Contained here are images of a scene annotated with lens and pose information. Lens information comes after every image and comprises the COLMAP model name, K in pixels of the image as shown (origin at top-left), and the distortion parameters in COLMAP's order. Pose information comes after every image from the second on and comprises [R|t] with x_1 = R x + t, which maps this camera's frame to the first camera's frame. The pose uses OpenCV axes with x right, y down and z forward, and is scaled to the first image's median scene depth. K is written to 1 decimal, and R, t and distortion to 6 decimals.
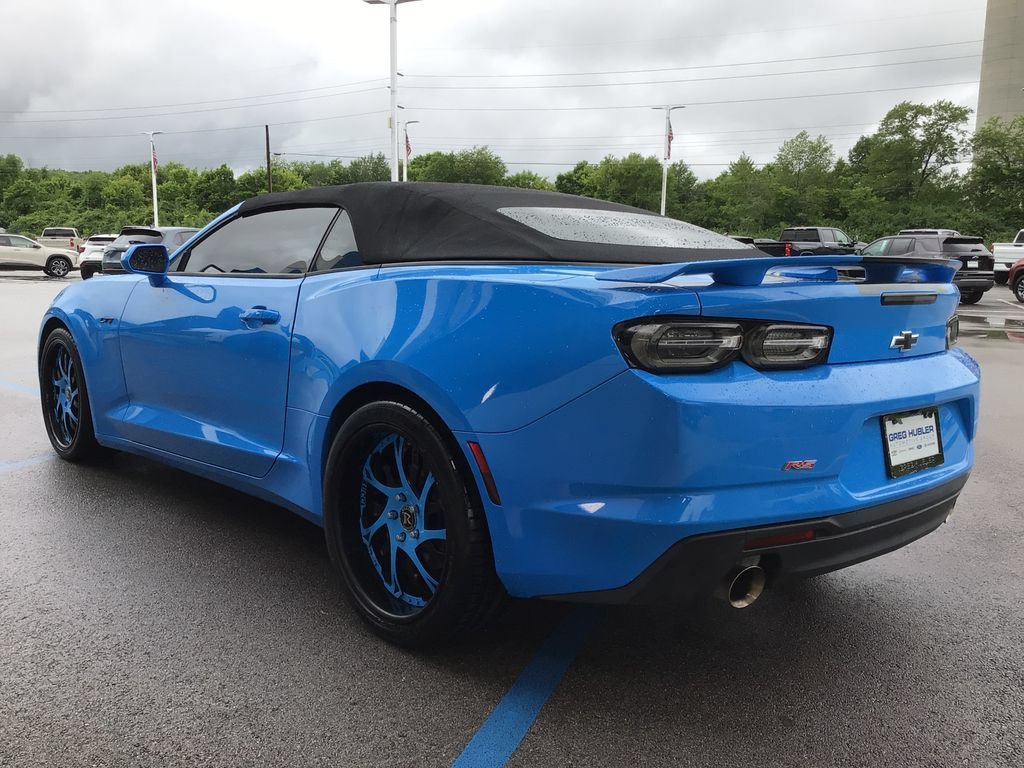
lens RADIAL K [[916.2, 0, 512.8], [0, 916.2, 387.7], [0, 0, 1]] dist [0.103091, -0.199031]
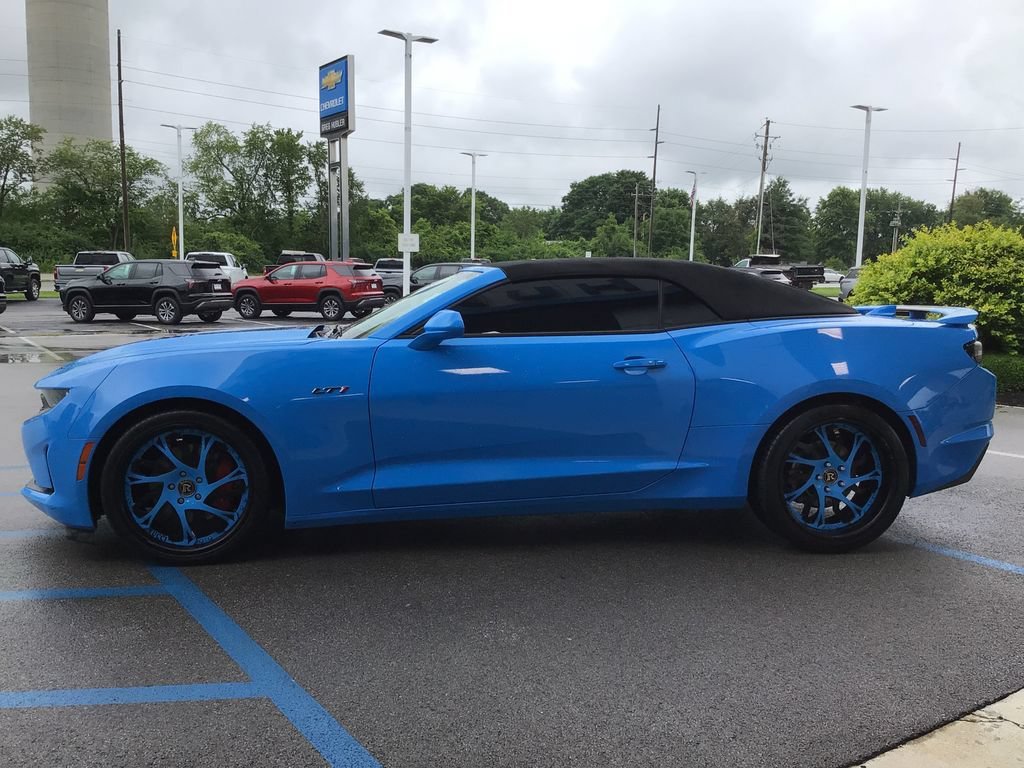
lens RADIAL K [[916.2, 0, 512.8], [0, 916.2, 387.7], [0, 0, 1]] dist [0.103091, -0.199031]
pose [[0.594193, -0.101770, 0.797858, -0.195912], [0.115772, 0.992455, 0.040373, -0.015879], [-0.795947, 0.068380, 0.601492, 0.053853]]
